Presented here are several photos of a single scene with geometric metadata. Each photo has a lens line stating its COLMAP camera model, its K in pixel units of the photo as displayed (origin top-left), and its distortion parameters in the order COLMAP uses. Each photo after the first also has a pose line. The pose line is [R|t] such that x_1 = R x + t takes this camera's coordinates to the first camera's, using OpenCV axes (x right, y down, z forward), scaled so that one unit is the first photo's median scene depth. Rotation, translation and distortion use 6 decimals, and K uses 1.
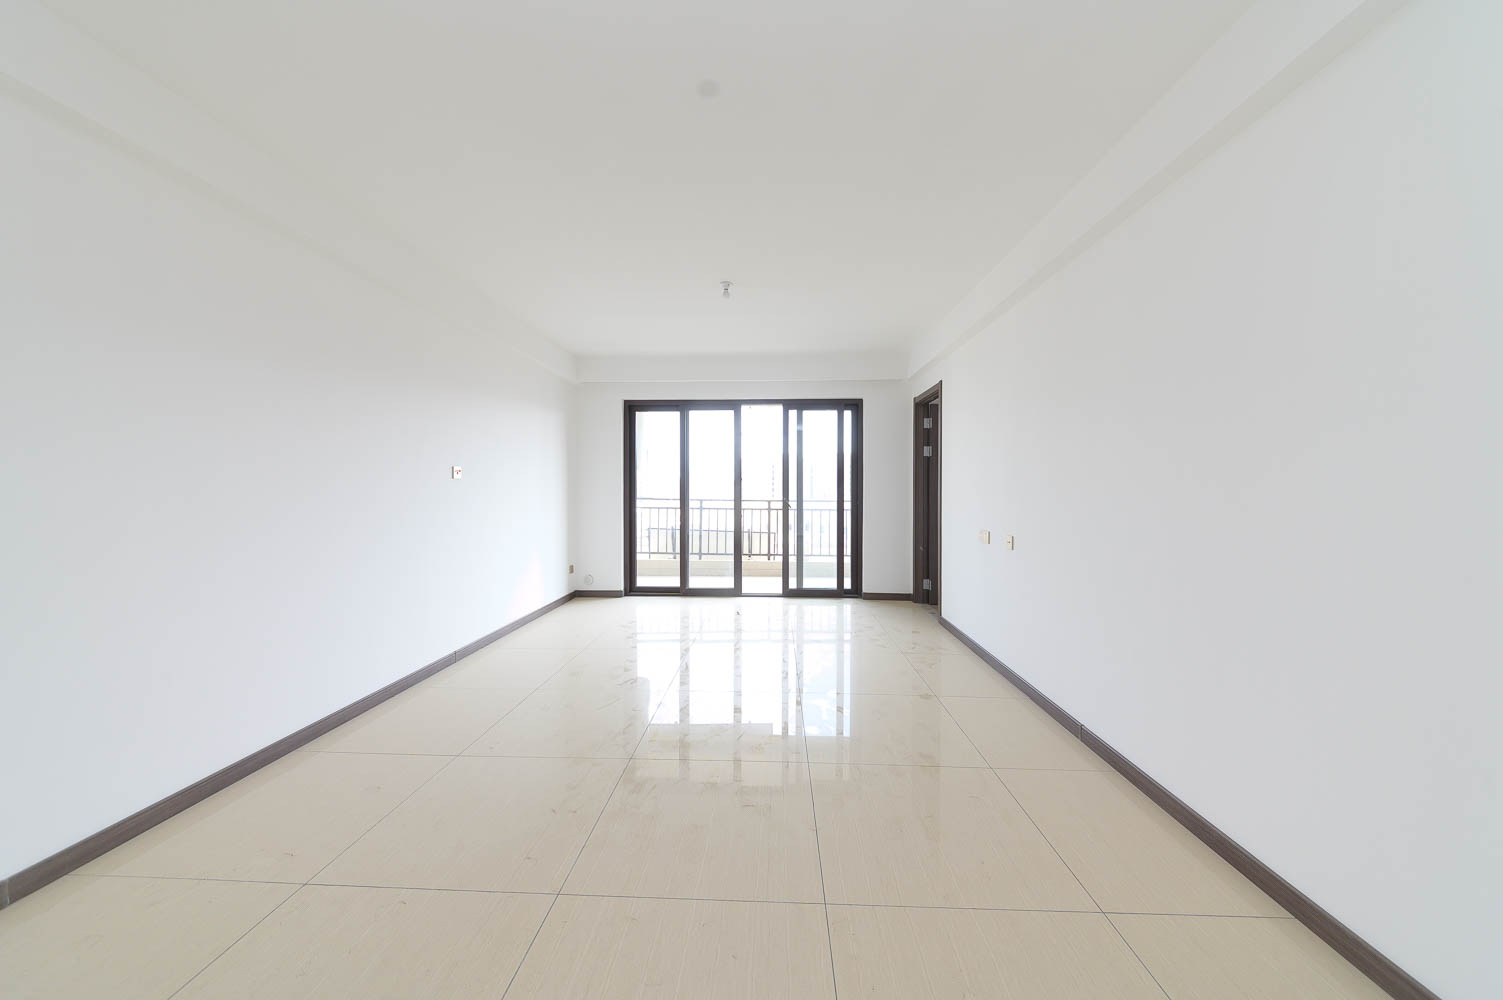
lens RADIAL K [[814.8, 0, 749.7], [0, 814.8, 499.8], [0, 0, 1]] dist [-0.025475, 0.000229]
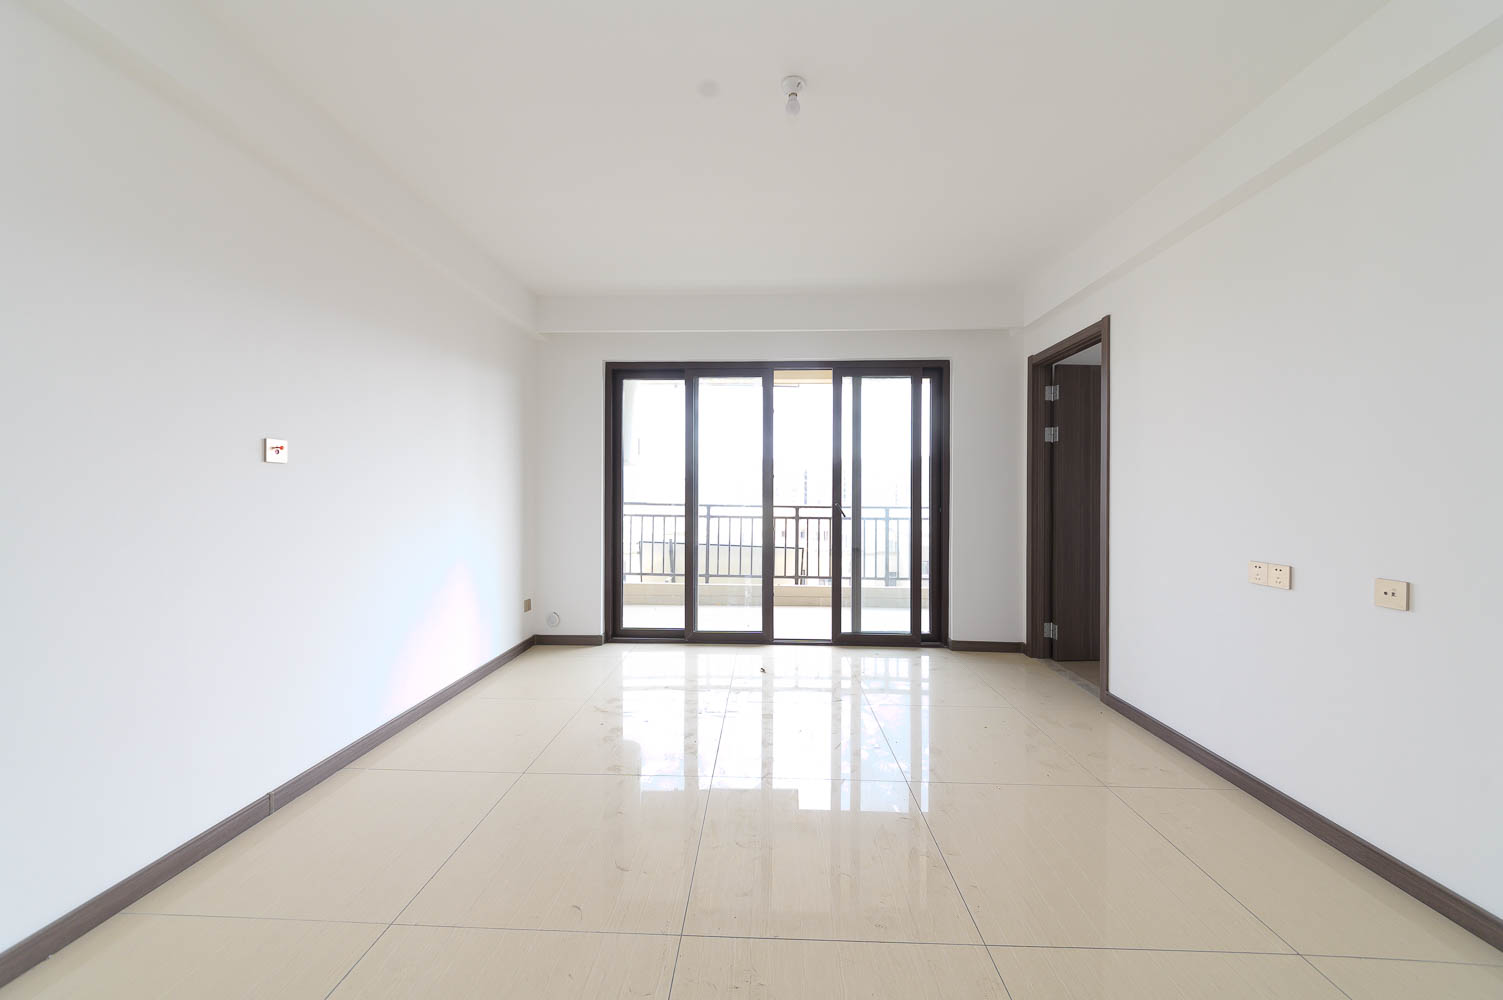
lens RADIAL K [[814.8, 0, 752.8], [0, 814.8, 497.2], [0, 0, 1]] dist [-0.025475, 0.000229]
pose [[0.999895, 0.003293, 0.014125, -0.037600], [-0.003144, 0.999939, -0.010544, 0.000574], [-0.014159, 0.010498, 0.999845, 0.300760]]
